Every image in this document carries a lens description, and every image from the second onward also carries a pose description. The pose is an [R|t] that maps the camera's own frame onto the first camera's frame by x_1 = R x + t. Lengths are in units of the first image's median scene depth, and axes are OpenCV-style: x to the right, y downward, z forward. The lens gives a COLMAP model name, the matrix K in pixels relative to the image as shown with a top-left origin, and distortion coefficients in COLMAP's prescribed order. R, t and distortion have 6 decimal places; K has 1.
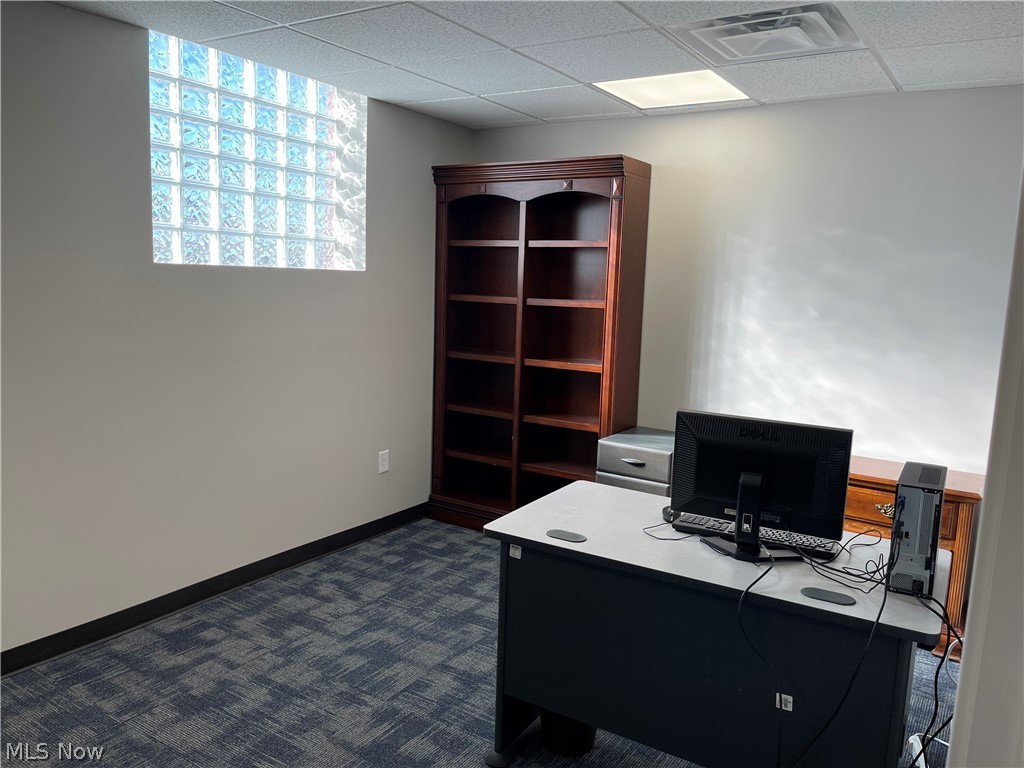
lens RADIAL K [[767.3, 0, 506.1], [0, 767.3, 383.5], [0, 0, 1]] dist [0.045779, -0.053127]
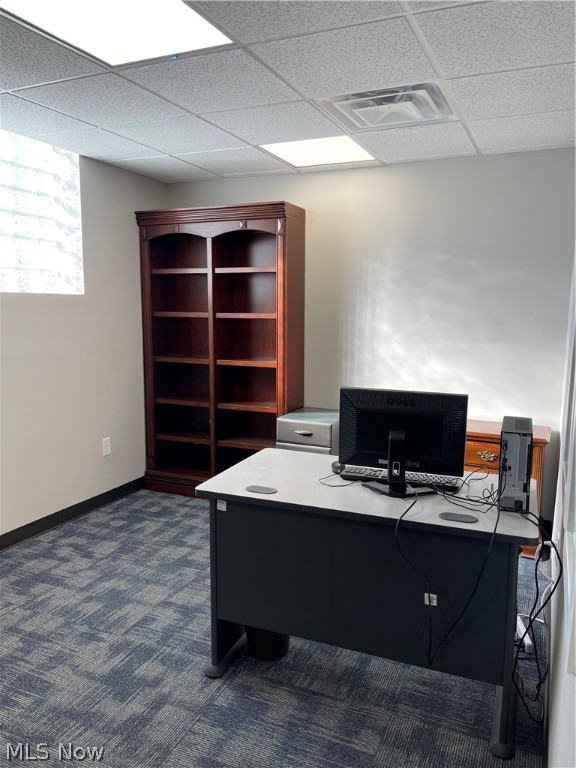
lens RADIAL K [[575.4, 0, 290.3], [0, 575.4, 382.6], [0, 0, 1]] dist [0.045779, -0.053127]
pose [[0.986126, -0.047937, 0.158927, -0.011252], [0.048221, 0.998835, 0.002075, 0.012549], [-0.158842, 0.005617, 0.987288, 0.026191]]
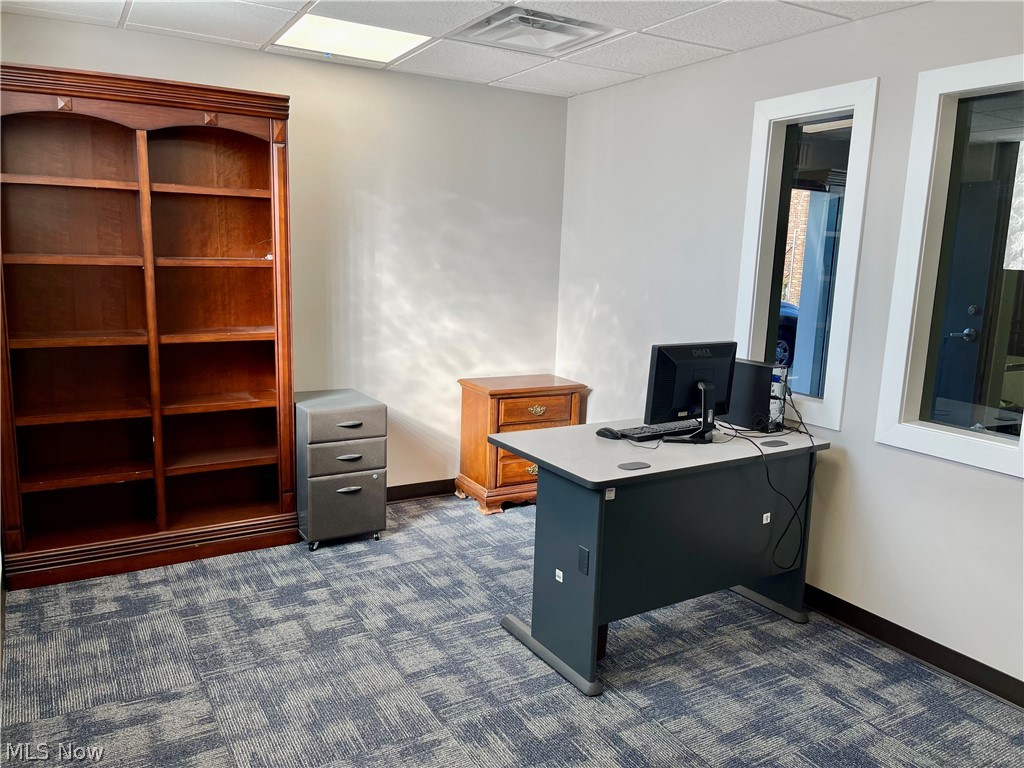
lens RADIAL K [[767.3, 0, 507.1], [0, 767.3, 383.1], [0, 0, 1]] dist [0.045779, -0.053127]
pose [[0.443699, -0.170054, 0.879894, -0.639996], [0.108071, 0.984819, 0.135836, -0.065790], [-0.889636, 0.034821, 0.455341, 0.403288]]
